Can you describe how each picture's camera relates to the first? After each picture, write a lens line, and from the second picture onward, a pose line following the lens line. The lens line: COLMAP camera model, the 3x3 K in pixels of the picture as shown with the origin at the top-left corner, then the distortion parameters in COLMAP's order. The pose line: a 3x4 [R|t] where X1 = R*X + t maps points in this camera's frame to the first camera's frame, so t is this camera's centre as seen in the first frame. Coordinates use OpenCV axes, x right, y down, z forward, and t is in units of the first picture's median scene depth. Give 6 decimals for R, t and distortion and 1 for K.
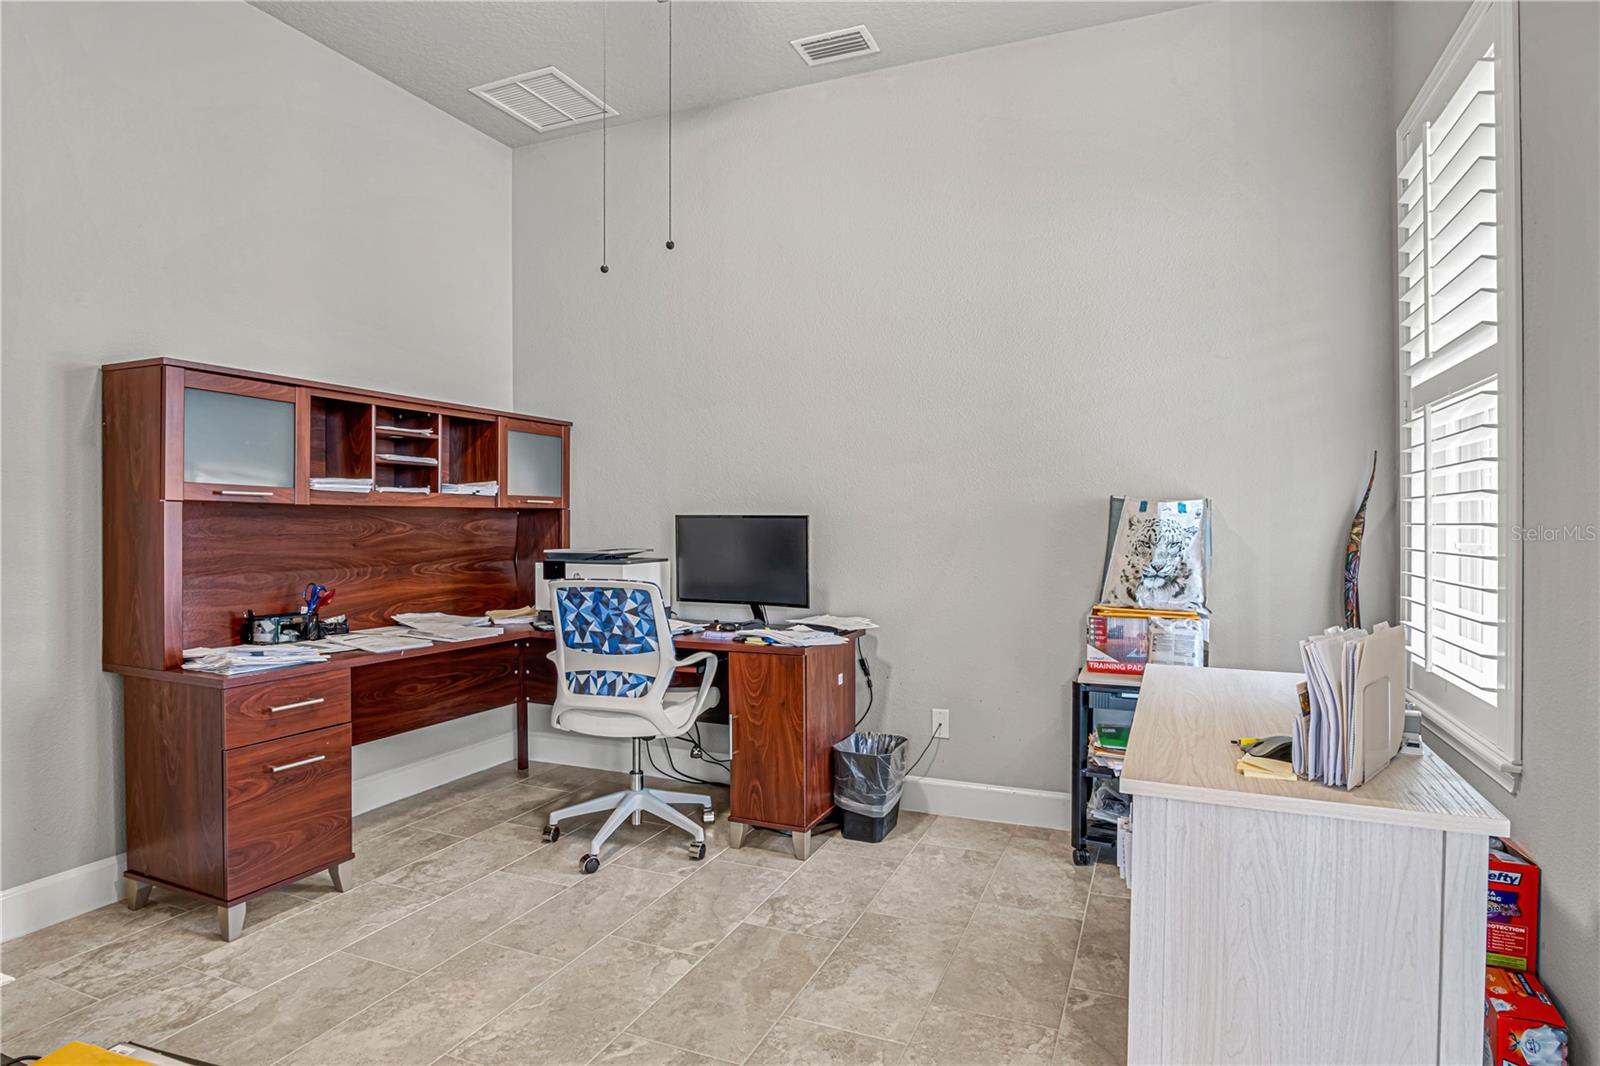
lens RADIAL K [[843.5, 0, 800.7], [0, 843.5, 538.8], [0, 0, 1]] dist [-0.019052, 0.000689]
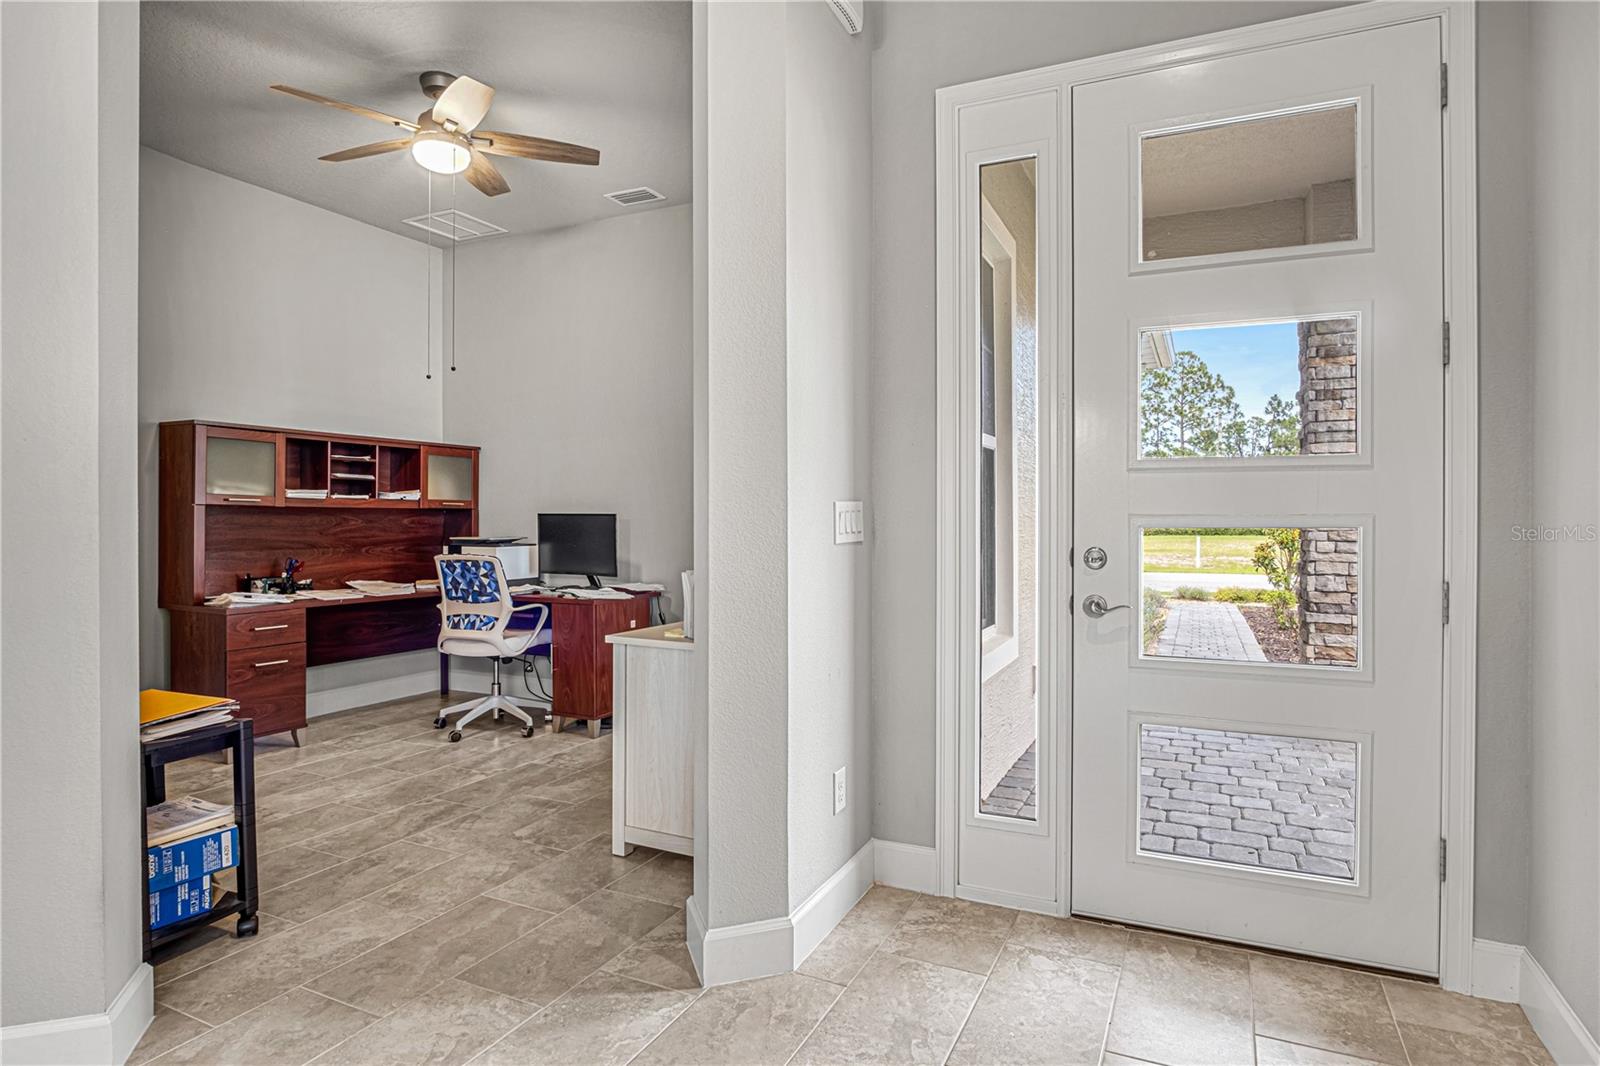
lens RADIAL K [[858.0, 0, 796.9], [0, 858.0, 530.2], [0, 0, 1]] dist [-0.021192, 0.001964]
pose [[0.998784, 0.002715, -0.049224, 0.437119], [-0.003121, 0.999962, -0.008166, 0.013018], [0.049200, 0.008309, 0.998754, -0.531642]]
